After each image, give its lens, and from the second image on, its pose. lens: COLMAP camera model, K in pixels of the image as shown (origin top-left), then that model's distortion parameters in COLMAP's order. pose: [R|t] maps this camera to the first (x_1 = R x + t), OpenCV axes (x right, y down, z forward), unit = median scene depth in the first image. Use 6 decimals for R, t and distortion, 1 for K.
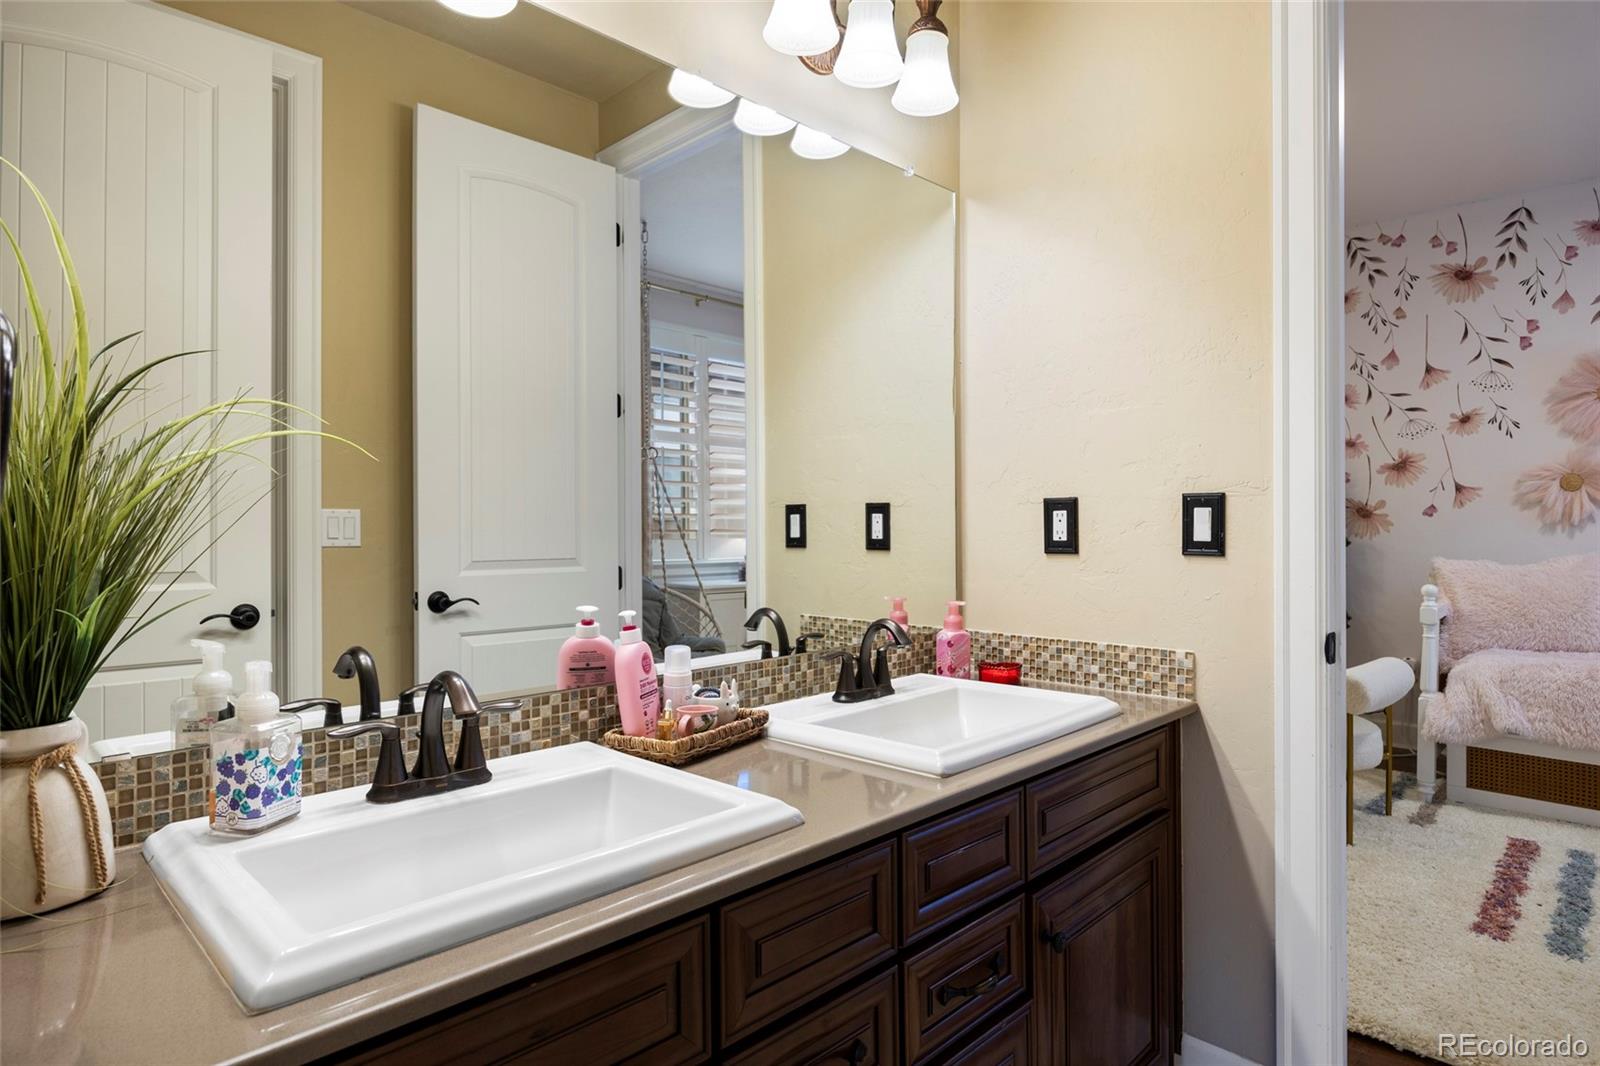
lens RADIAL K [[920.2, 0, 801.0], [0, 920.2, 525.0], [0, 0, 1]] dist [-0.002654, -0.000709]
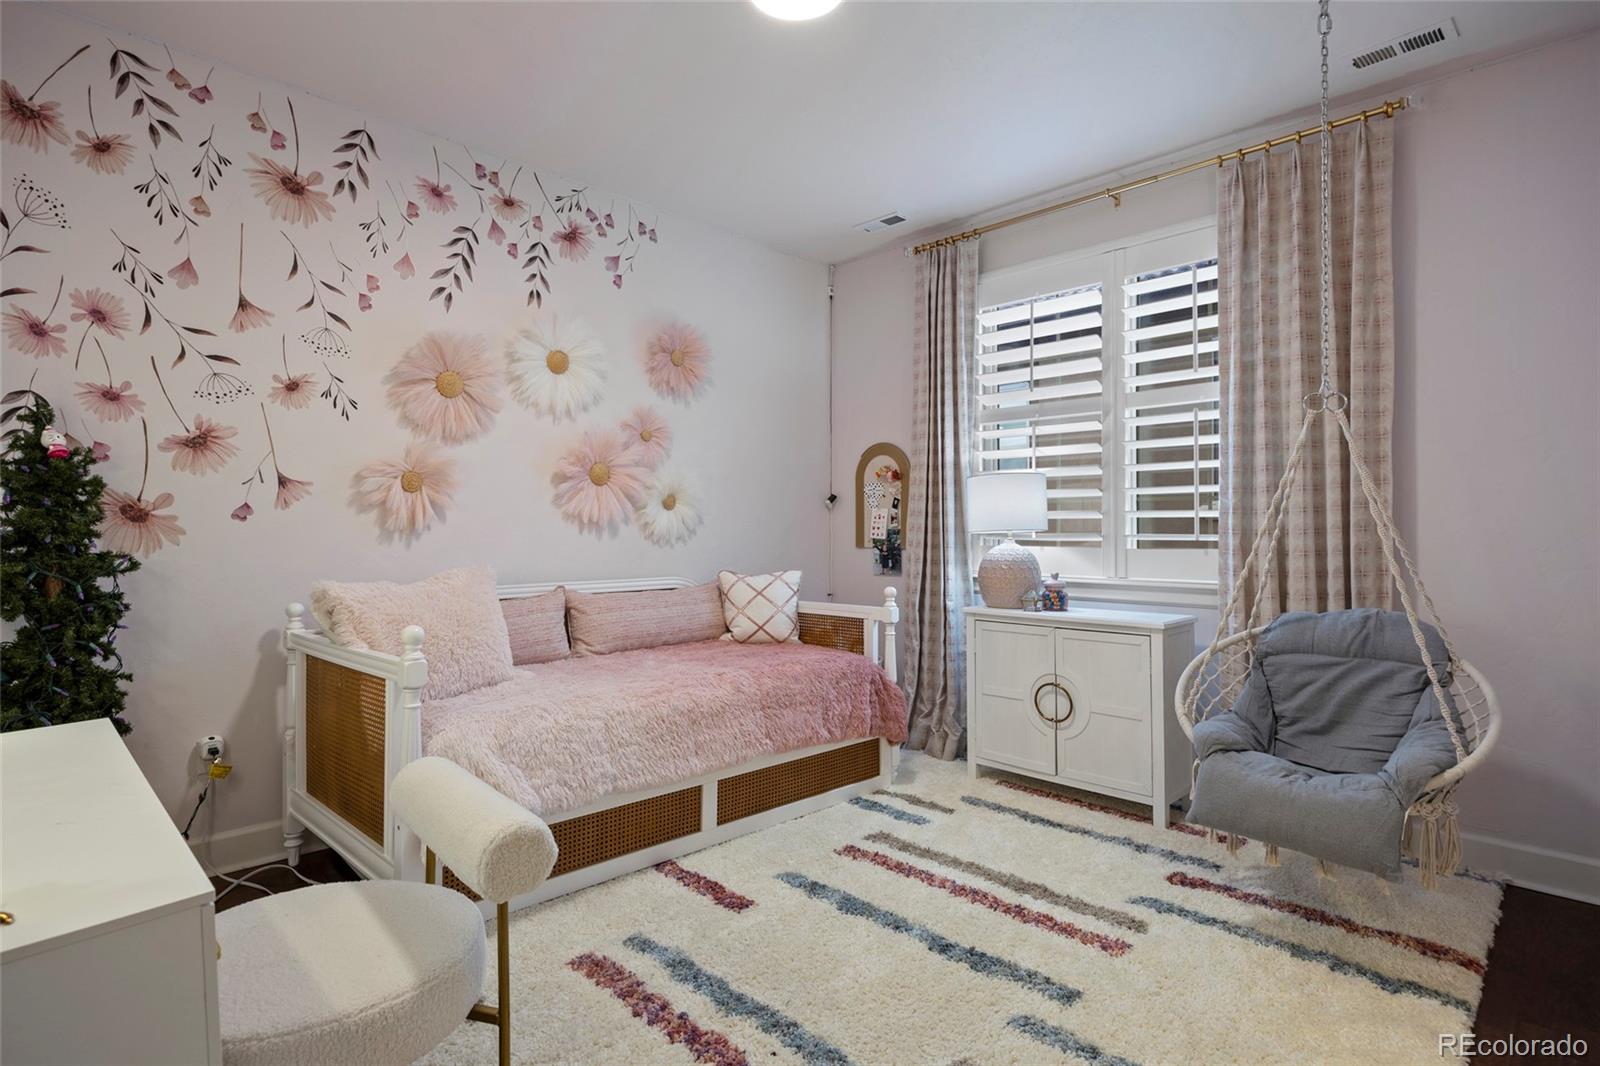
lens RADIAL K [[797.5, 0, 801.5], [0, 797.5, 524.5], [0, 0, 1]] dist [-0.013673, -0.000406]
pose [[0.011890, 0.006893, 0.999906, 0.108372], [0.003548, 0.999970, -0.006936, -0.000898], [-0.999923, 0.003630, 0.011865, 0.598494]]
